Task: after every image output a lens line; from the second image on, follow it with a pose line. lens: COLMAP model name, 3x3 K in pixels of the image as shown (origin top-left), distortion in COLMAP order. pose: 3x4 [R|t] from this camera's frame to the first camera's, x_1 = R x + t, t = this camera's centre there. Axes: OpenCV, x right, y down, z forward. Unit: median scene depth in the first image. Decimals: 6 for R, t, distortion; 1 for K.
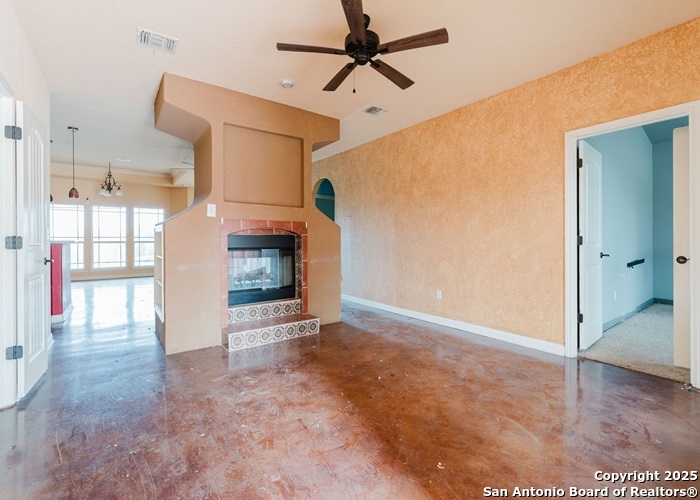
lens RADIAL K [[316.8, 0, 352.1], [0, 316.8, 242.5], [0, 0, 1]] dist [-0.008623, 0.003096]
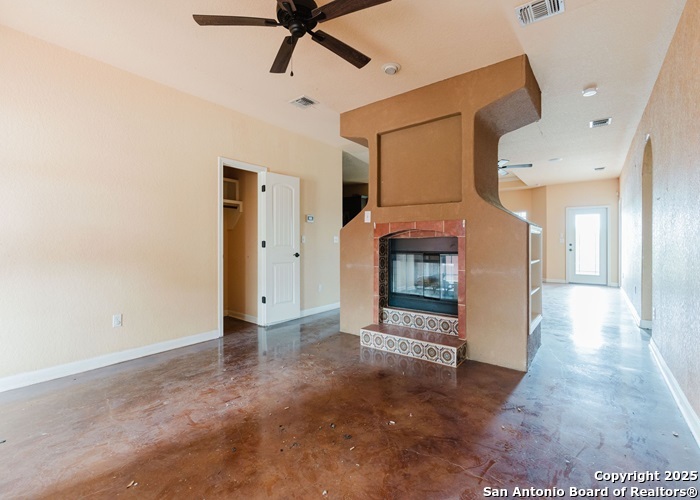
lens RADIAL K [[316.8, 0, 349.4], [0, 316.8, 246.0], [0, 0, 1]] dist [-0.008623, 0.003096]
pose [[0.251966, 0.006318, -0.967715, 0.774472], [-0.009199, 0.999949, 0.004133, -0.002009], [0.967692, 0.007861, 0.252012, 0.801186]]
